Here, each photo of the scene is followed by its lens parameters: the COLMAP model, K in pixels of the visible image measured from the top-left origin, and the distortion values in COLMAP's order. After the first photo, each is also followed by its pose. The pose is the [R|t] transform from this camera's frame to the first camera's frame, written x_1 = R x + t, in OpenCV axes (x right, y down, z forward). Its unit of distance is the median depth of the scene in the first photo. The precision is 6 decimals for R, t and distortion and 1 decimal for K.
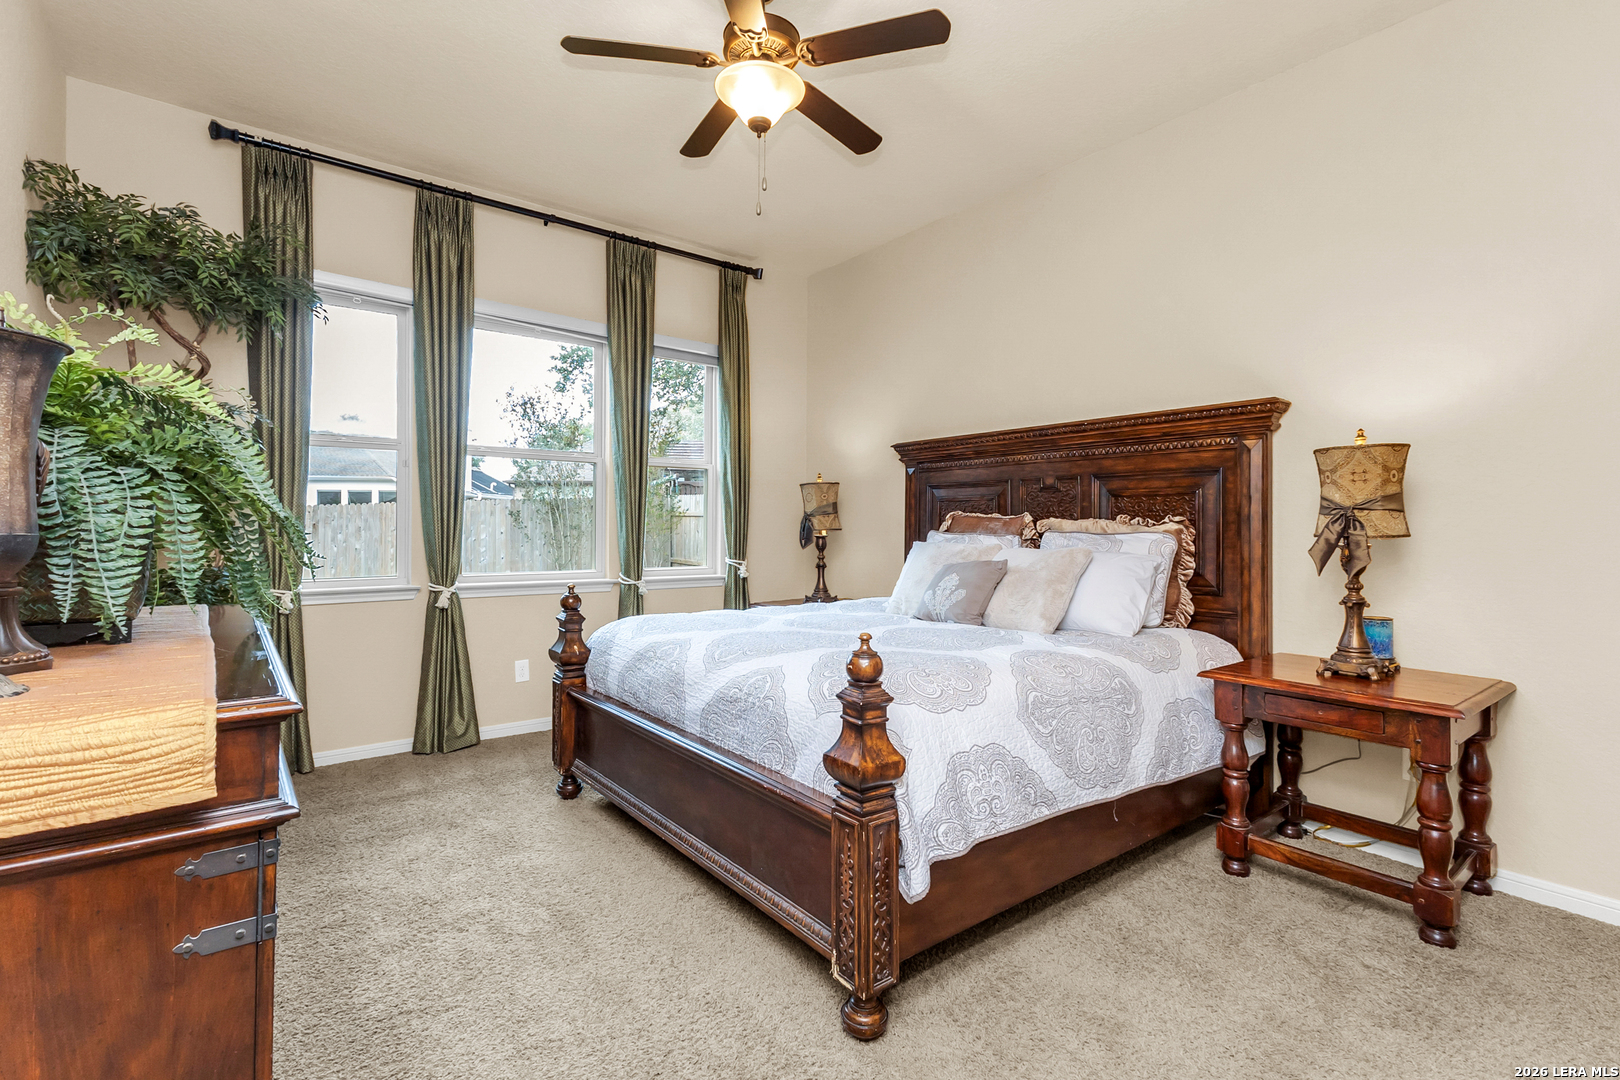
lens RADIAL K [[756.5, 0, 816.9], [0, 756.5, 529.5], [0, 0, 1]] dist [0.014382, -0.000329]
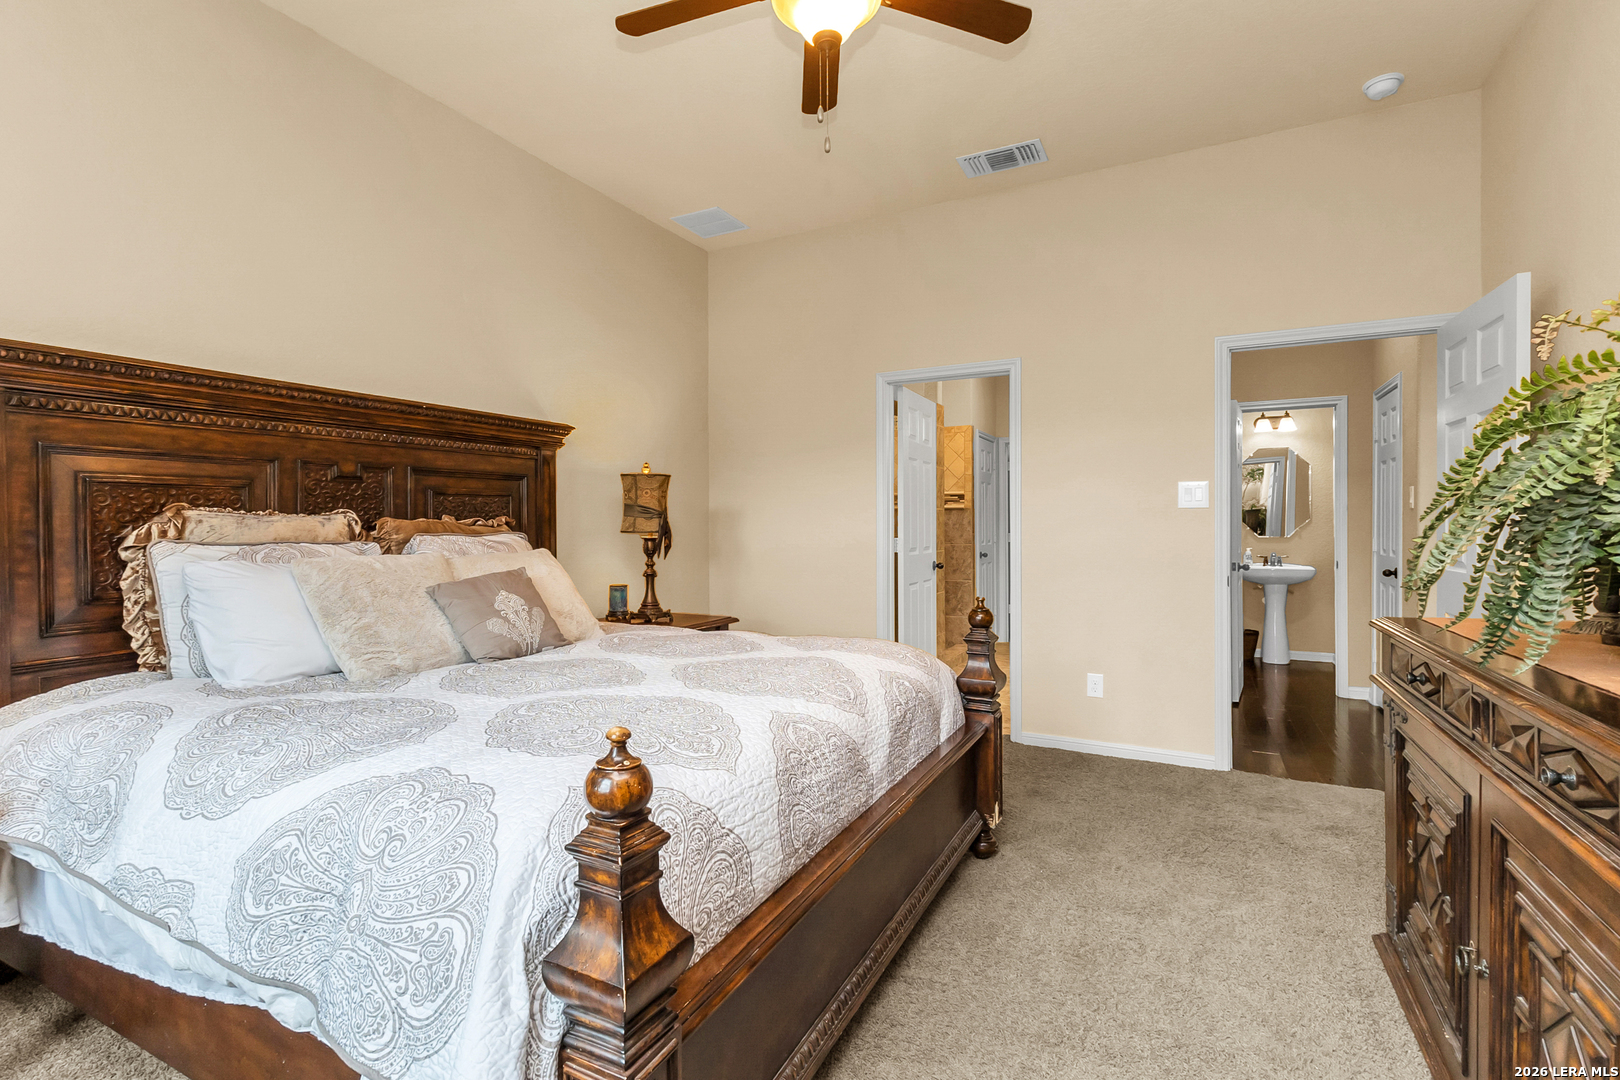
lens RADIAL K [[756.5, 0, 815.0], [0, 756.5, 532.6], [0, 0, 1]] dist [0.014382, -0.000329]
pose [[-0.430866, -0.020308, 0.902188, -0.579014], [-0.000023, 0.999747, 0.022494, -0.017375], [-0.902416, 0.009671, -0.430757, 0.928807]]
